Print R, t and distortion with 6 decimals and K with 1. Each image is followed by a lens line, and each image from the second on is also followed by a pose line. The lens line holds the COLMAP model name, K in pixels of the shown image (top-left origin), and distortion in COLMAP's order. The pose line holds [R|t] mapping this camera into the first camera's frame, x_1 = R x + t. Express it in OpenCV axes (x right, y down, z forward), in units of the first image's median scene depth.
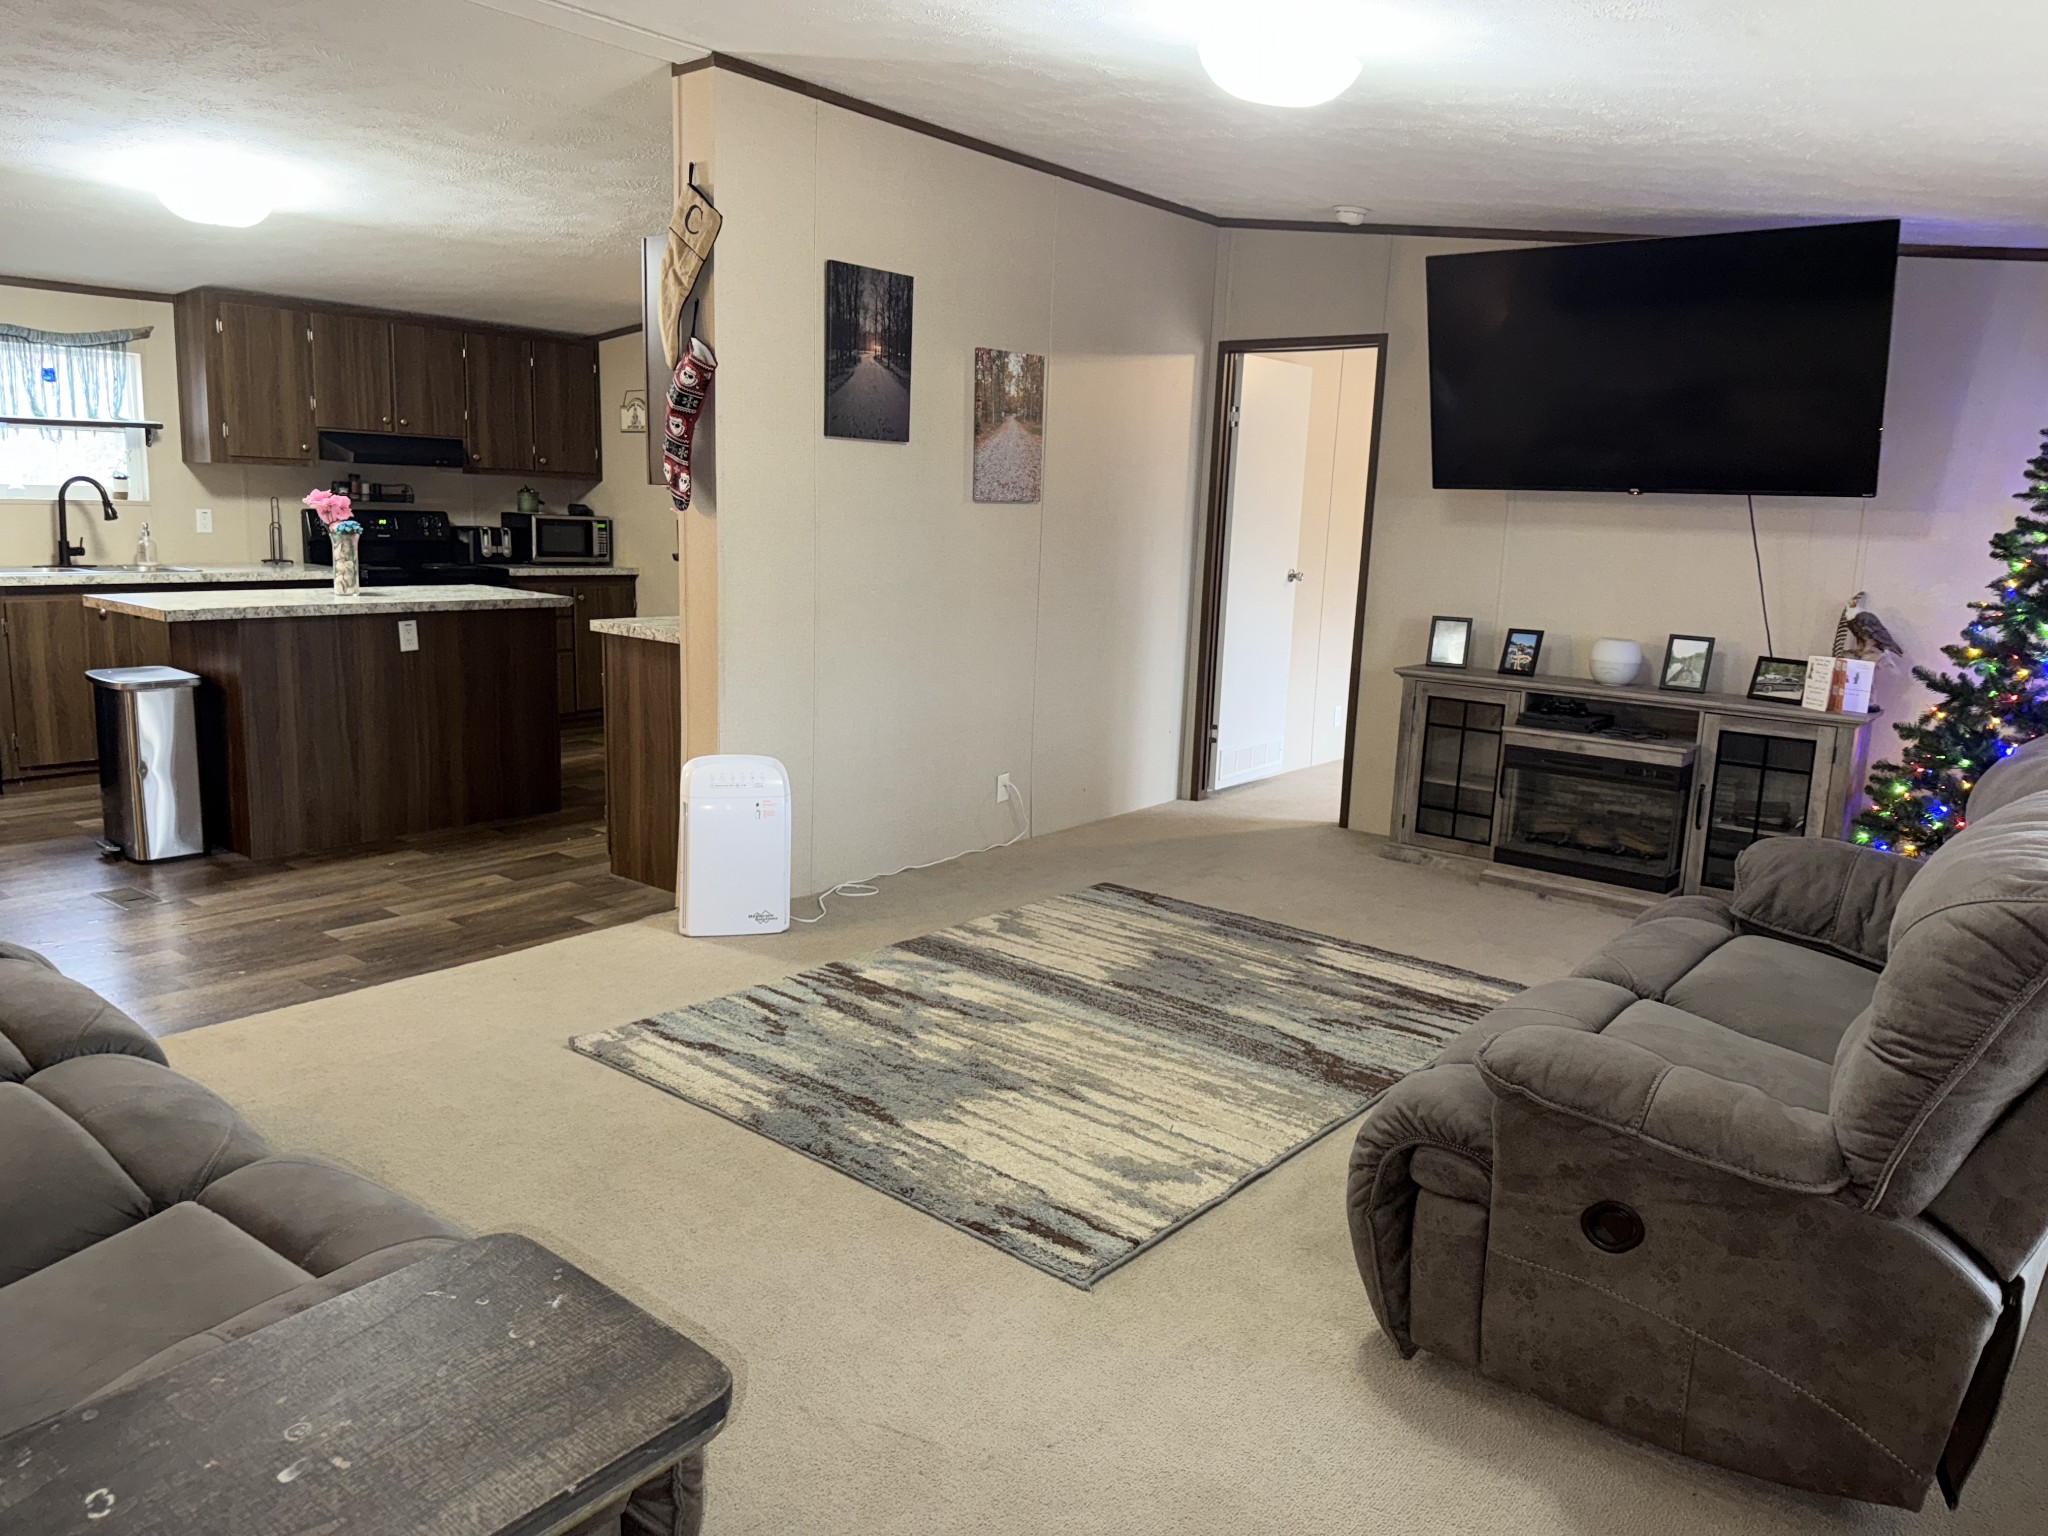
lens RADIAL K [[1436.5, 0, 1020.7], [0, 1436.5, 772.1], [0, 0, 1]] dist [0.116380, -0.156820]
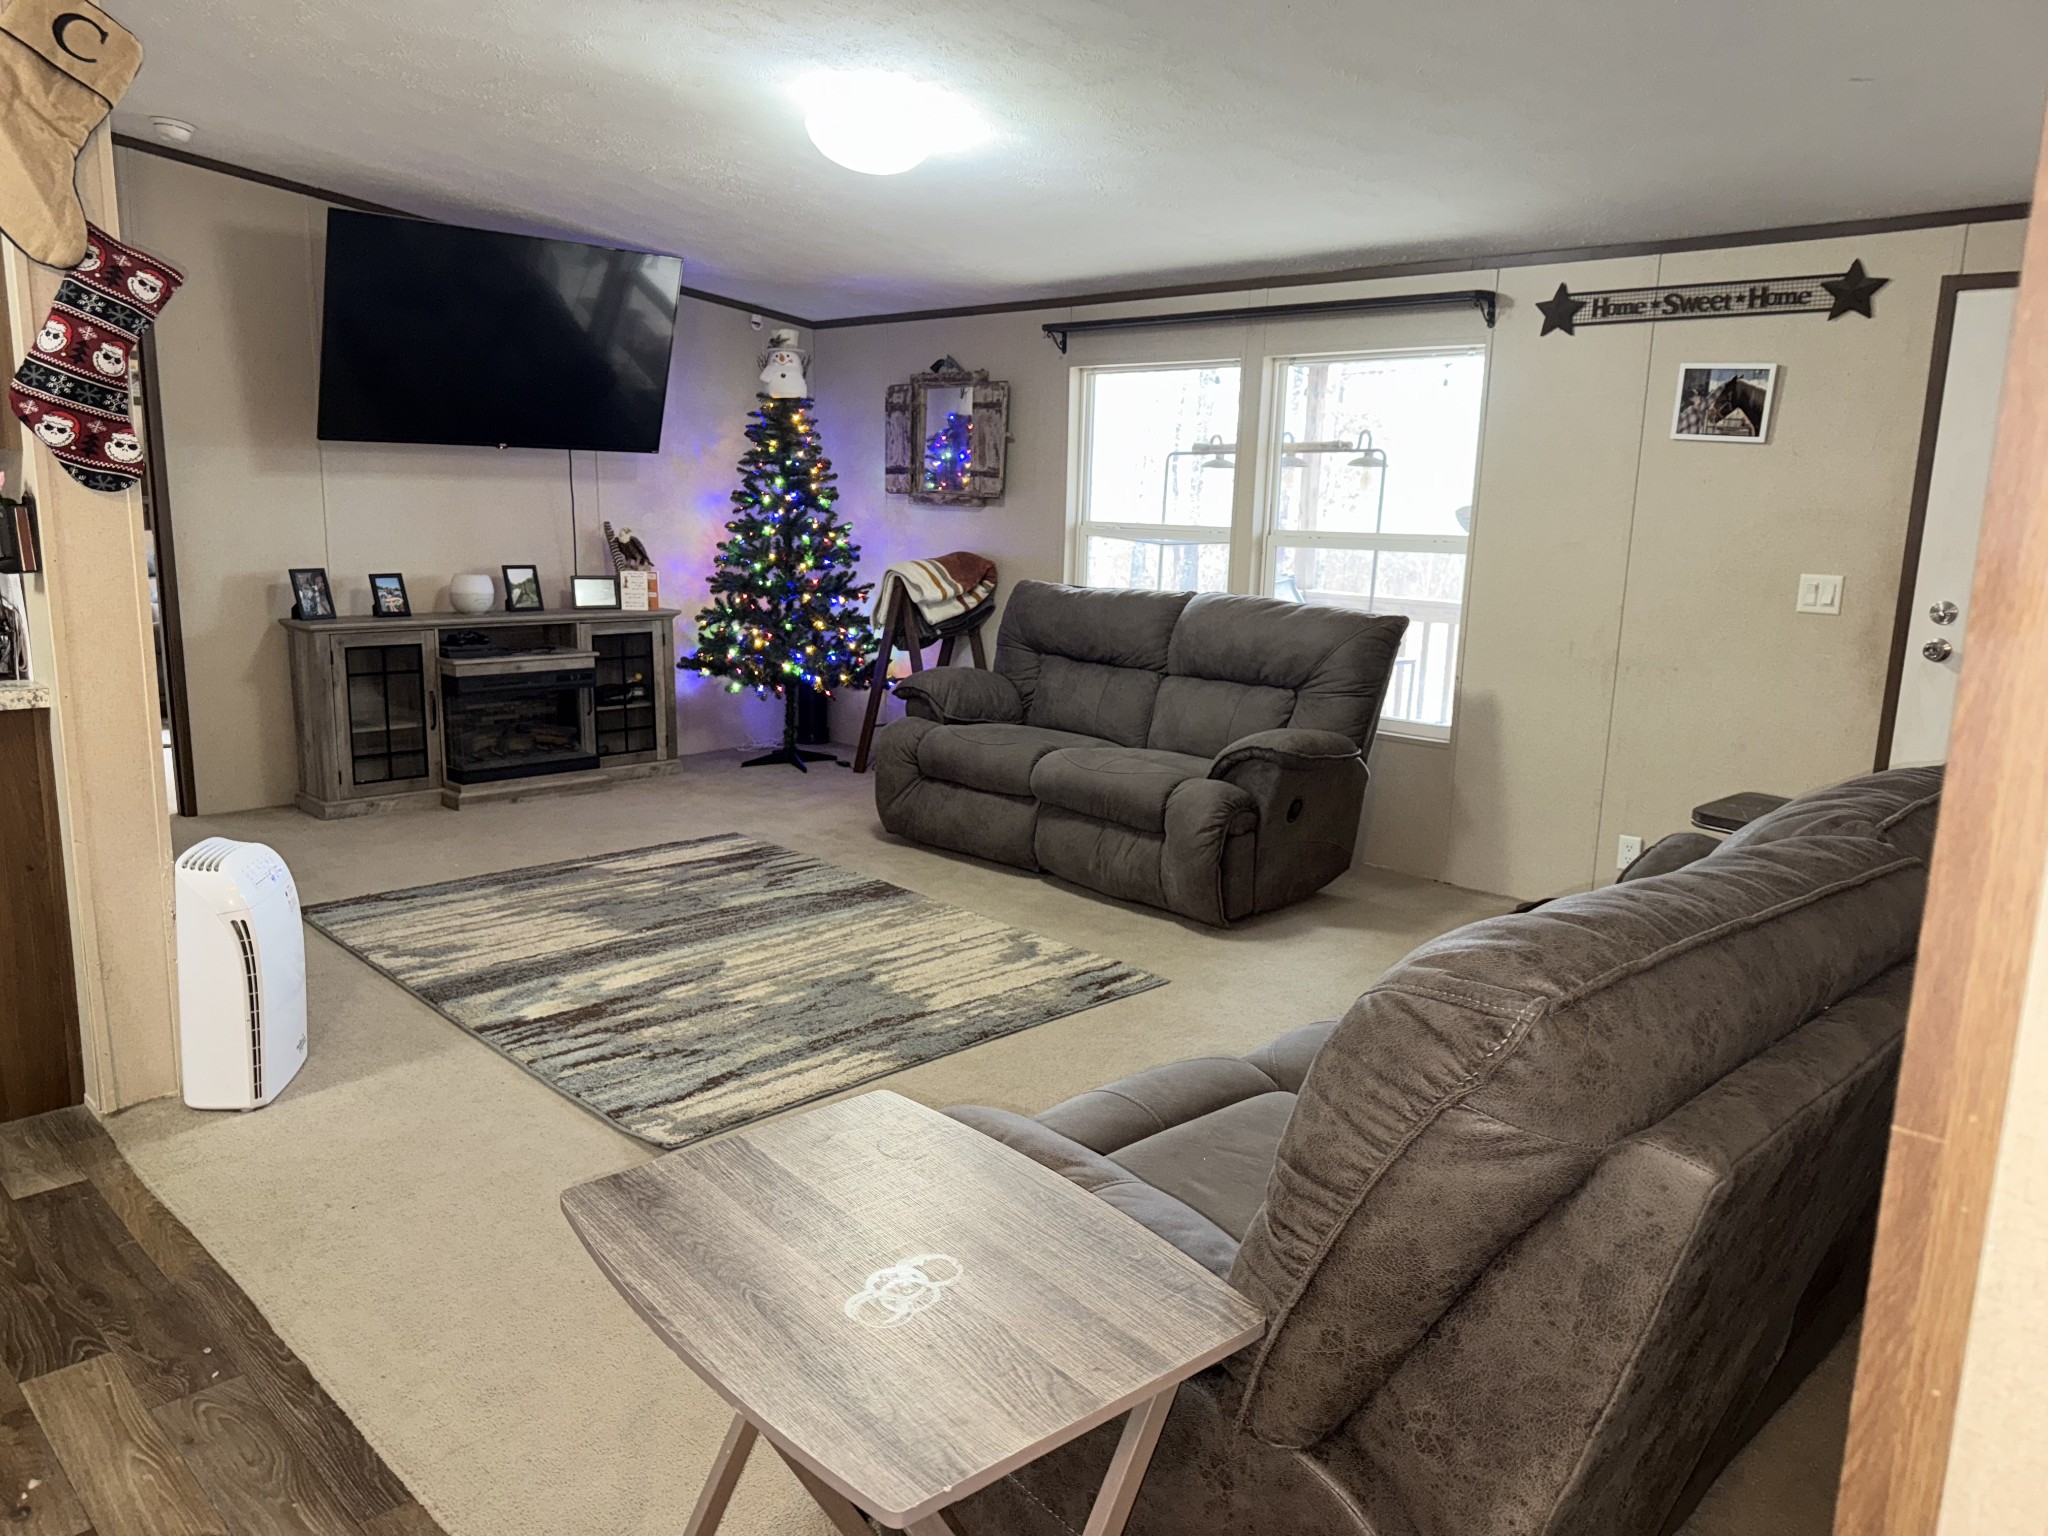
lens RADIAL K [[1436.5, 0, 1020.7], [0, 1436.5, 772.1], [0, 0, 1]] dist [0.116380, -0.156820]
pose [[0.099402, -0.224011, 0.969504, -0.905662], [0.164378, 0.964640, 0.206034, -0.136837], [-0.981376, 0.138885, 0.132710, 0.570481]]
